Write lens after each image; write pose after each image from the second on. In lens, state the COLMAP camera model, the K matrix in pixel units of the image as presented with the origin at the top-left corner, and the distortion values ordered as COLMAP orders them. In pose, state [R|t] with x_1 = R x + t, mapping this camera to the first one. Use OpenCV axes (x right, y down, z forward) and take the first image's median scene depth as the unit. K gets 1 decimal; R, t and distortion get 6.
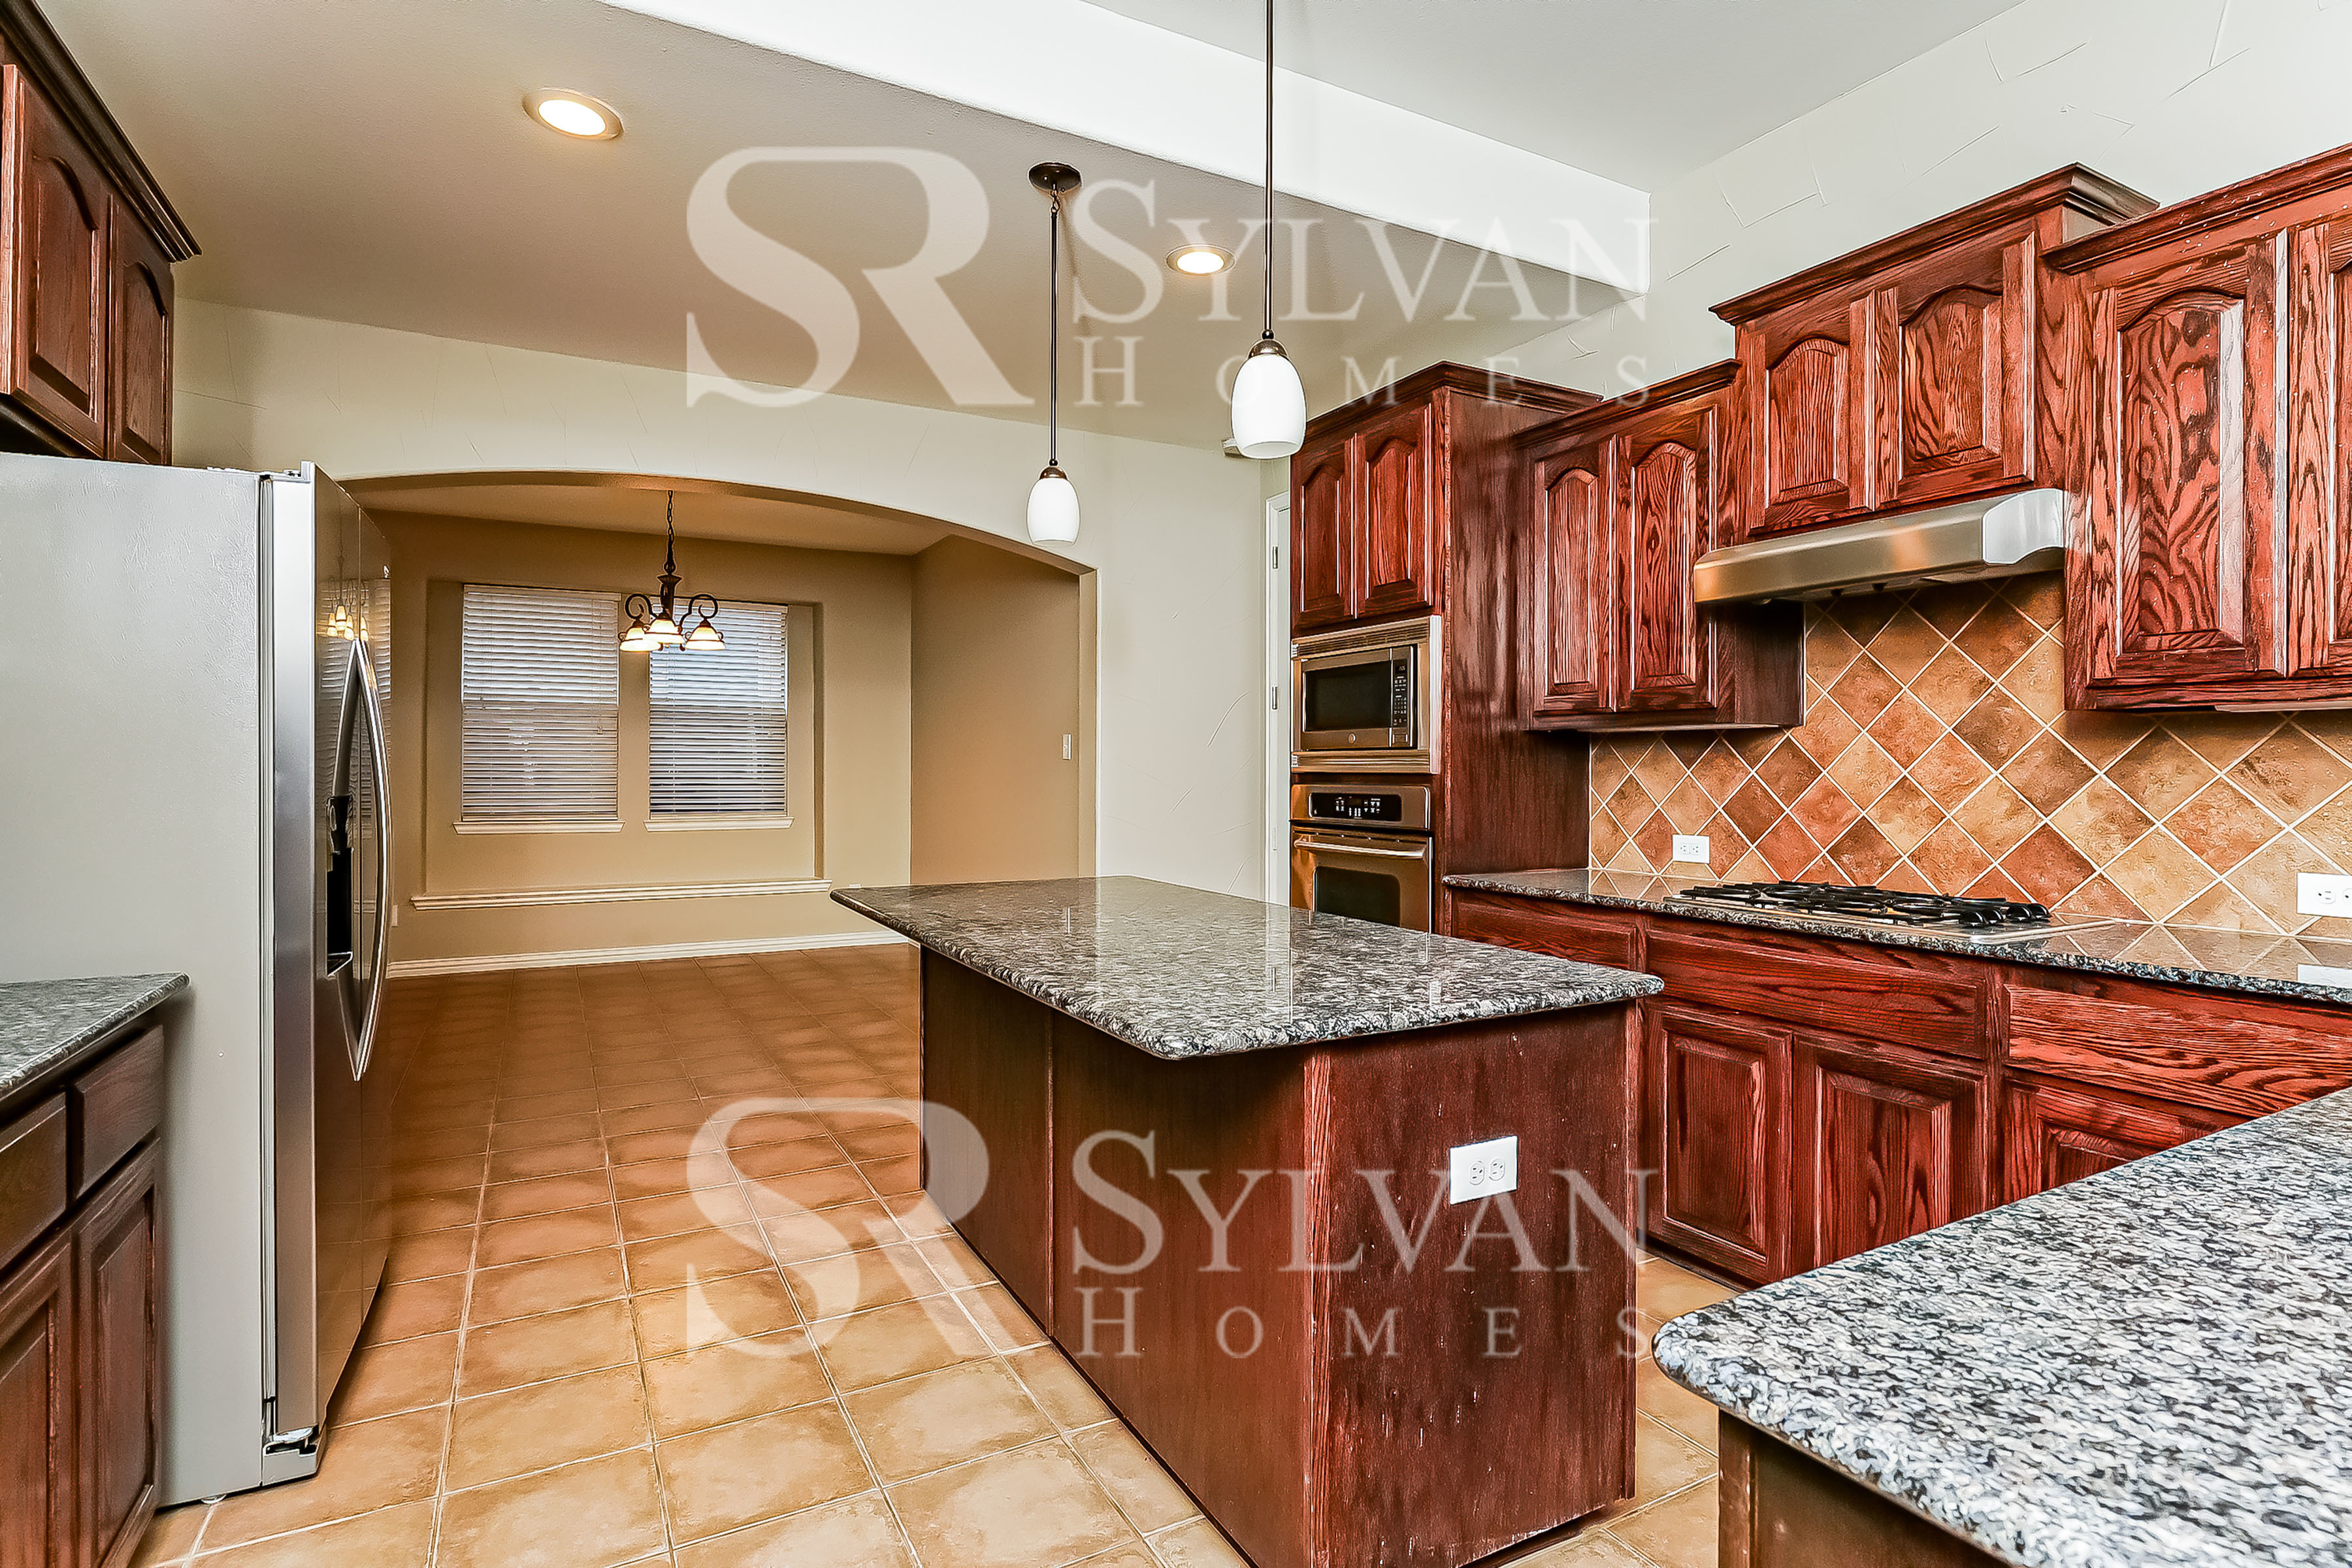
lens RADIAL K [[1166.8, 0, 1176.0], [0, 1166.8, 784.0], [0, 0, 1]] dist [0.011764, 0.000200]
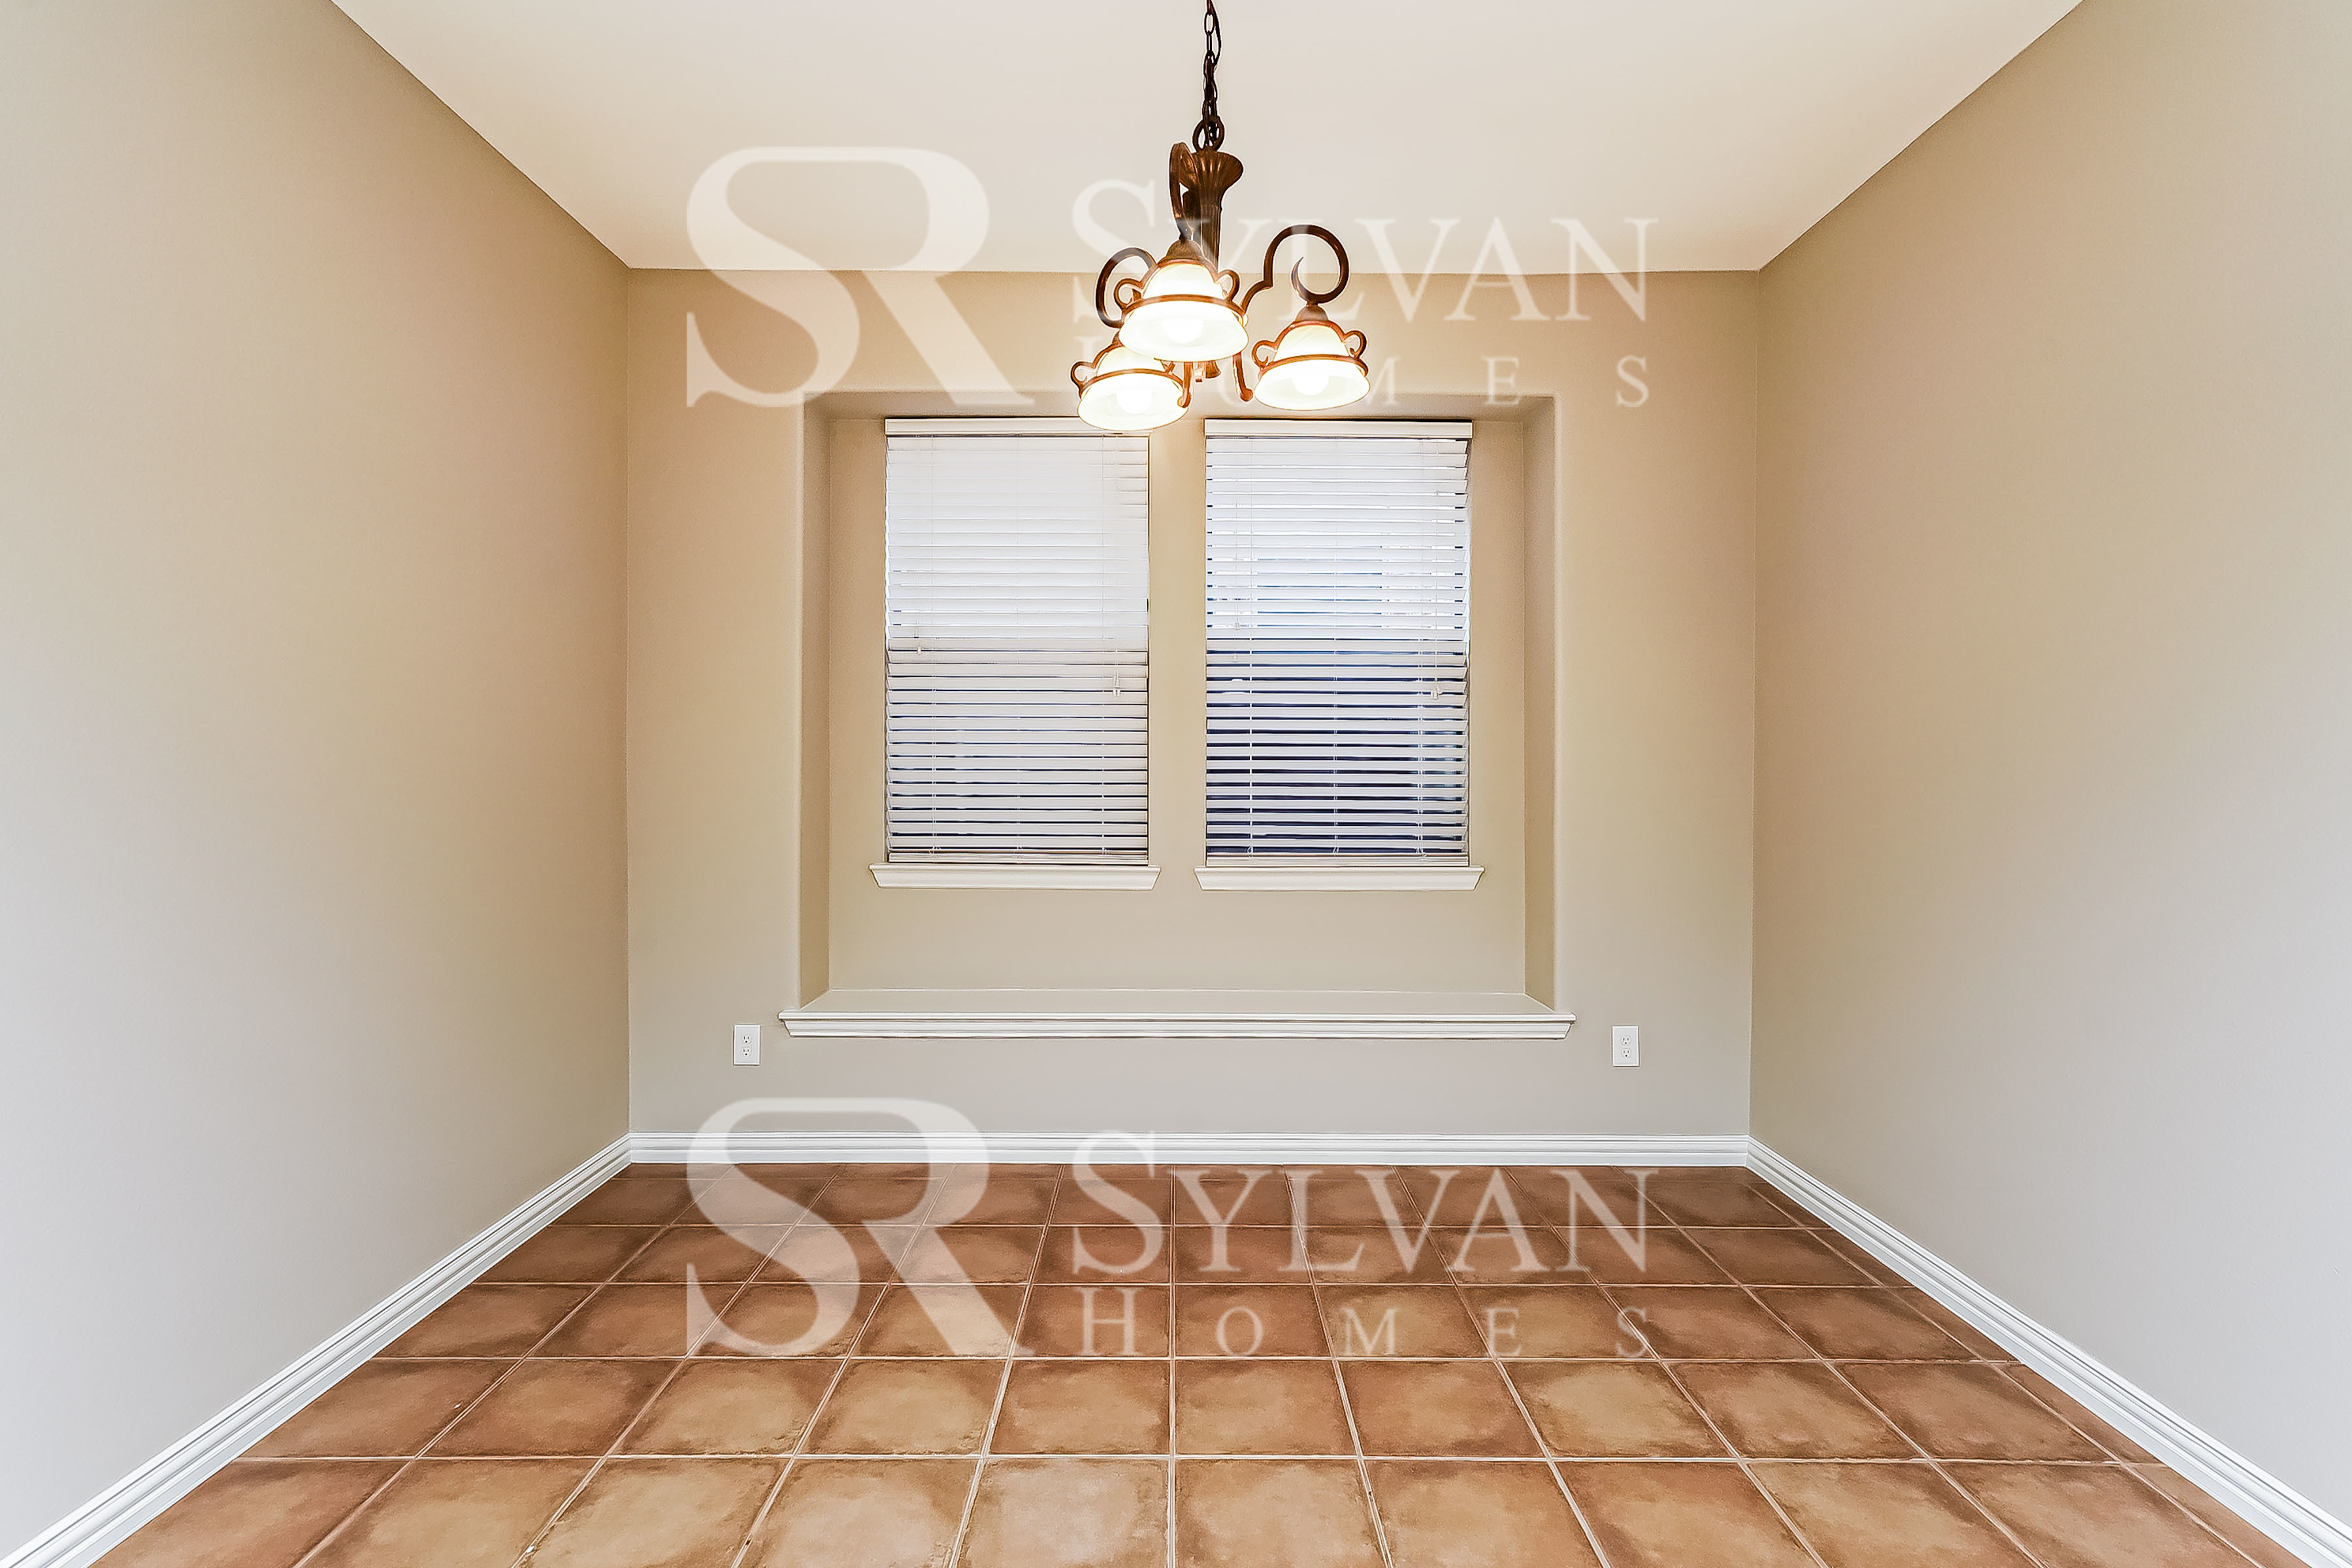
lens RADIAL K [[1166.8, 0, 1176.0], [0, 1166.8, 784.0], [0, 0, 1]] dist [0.011764, 0.000200]
pose [[0.881818, 0.005849, -0.471553, -0.233764], [-0.004291, 0.999981, 0.004379, -0.008338], [0.471570, -0.001837, 0.881827, 0.576674]]
